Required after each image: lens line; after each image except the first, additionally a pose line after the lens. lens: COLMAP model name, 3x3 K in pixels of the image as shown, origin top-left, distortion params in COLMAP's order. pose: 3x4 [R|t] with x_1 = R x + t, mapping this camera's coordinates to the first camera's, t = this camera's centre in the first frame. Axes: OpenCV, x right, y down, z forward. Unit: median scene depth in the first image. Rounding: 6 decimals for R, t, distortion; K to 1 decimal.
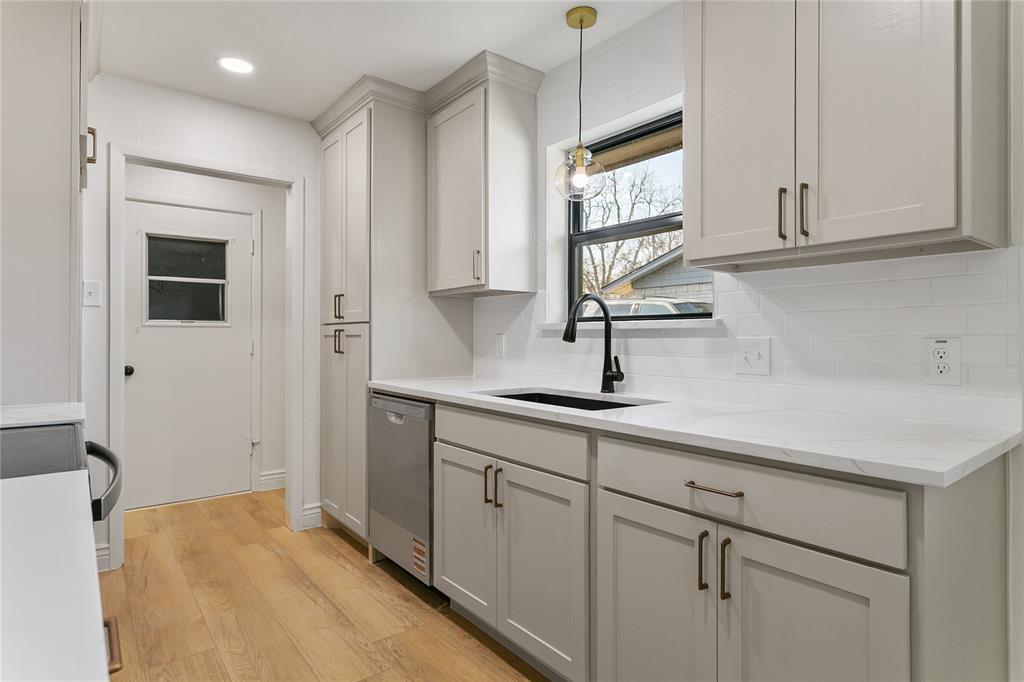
lens RADIAL K [[550.4, 0, 507.7], [0, 550.4, 337.1], [0, 0, 1]] dist [0.002439, 0.002200]
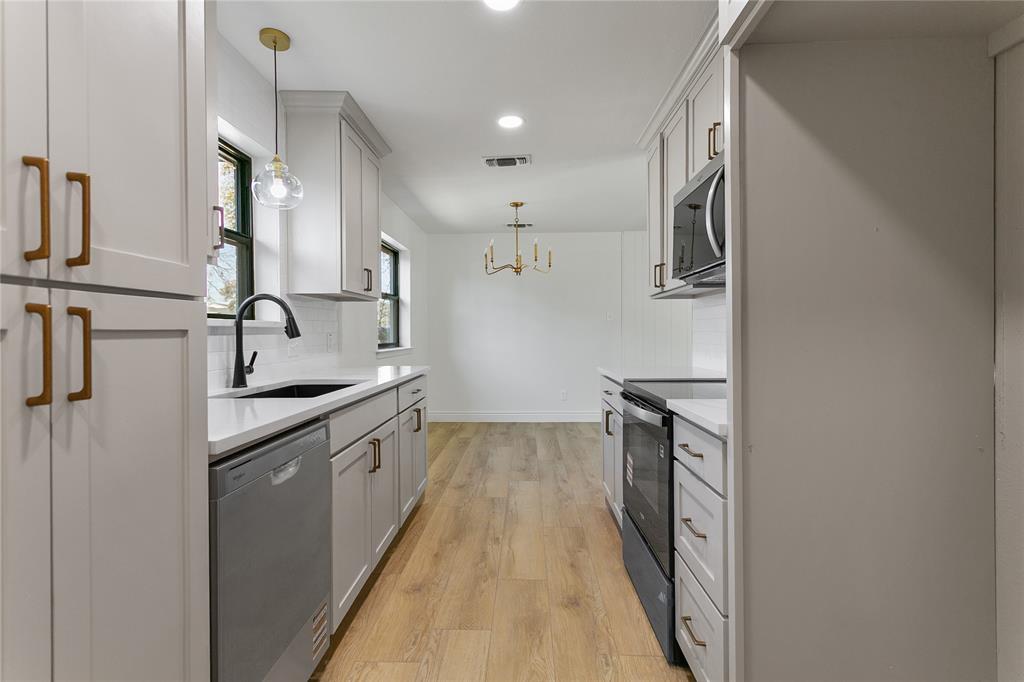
lens RADIAL K [[489.8, 0, 507.7], [0, 489.8, 336.2], [0, 0, 1]] dist [0.004092, 0.000257]
pose [[-0.766801, -0.002034, 0.641882, -0.701237], [0.004443, 0.999954, 0.008476, -0.002291], [-0.641870, 0.009351, -0.766757, 1.208603]]
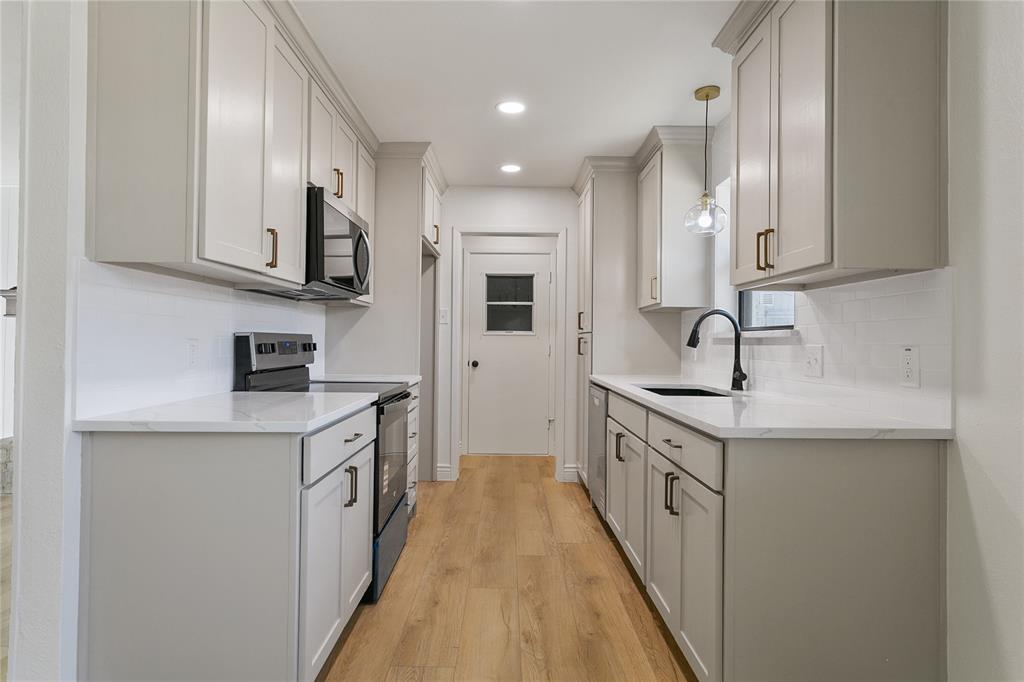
lens RADIAL K [[550.4, 0, 510.4], [0, 550.4, 338.1], [0, 0, 1]] dist [0.002439, 0.002200]
pose [[0.794777, 0.002619, -0.606896, 0.452850], [-0.009389, 0.999924, -0.007980, 0.000710], [0.606829, 0.012040, 0.794741, -0.234175]]
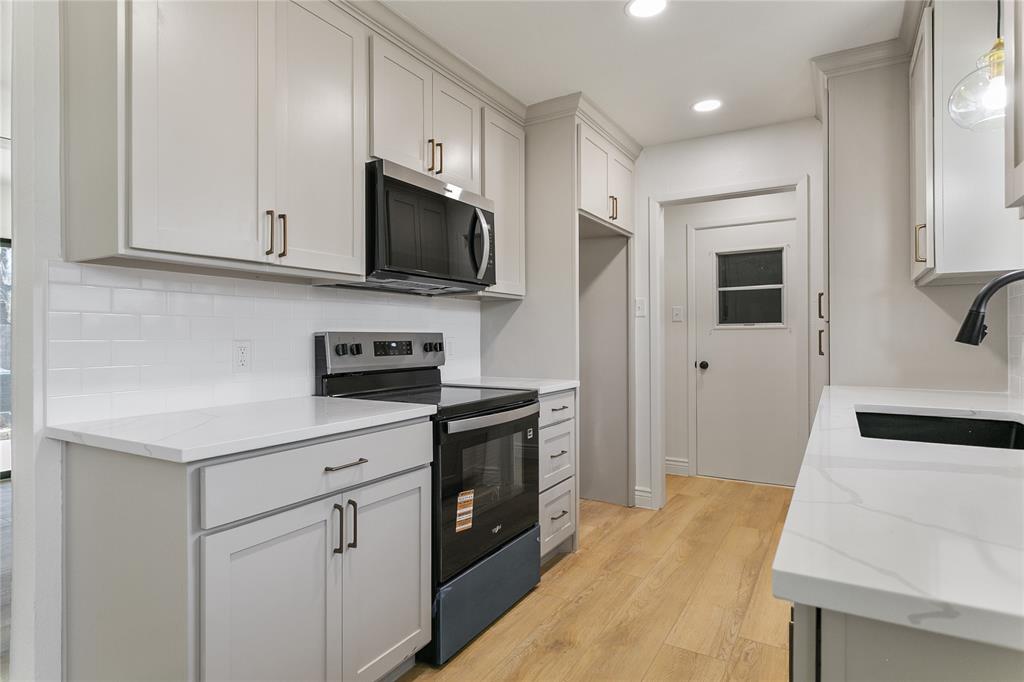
lens RADIAL K [[550.4, 0, 512.6], [0, 550.4, 336.7], [0, 0, 1]] dist [0.002439, 0.002200]
pose [[0.368429, -0.005253, -0.929641, 0.436218], [0.004194, 0.999983, -0.003988, -0.000521], [0.929646, -0.002429, 0.368445, 0.184044]]
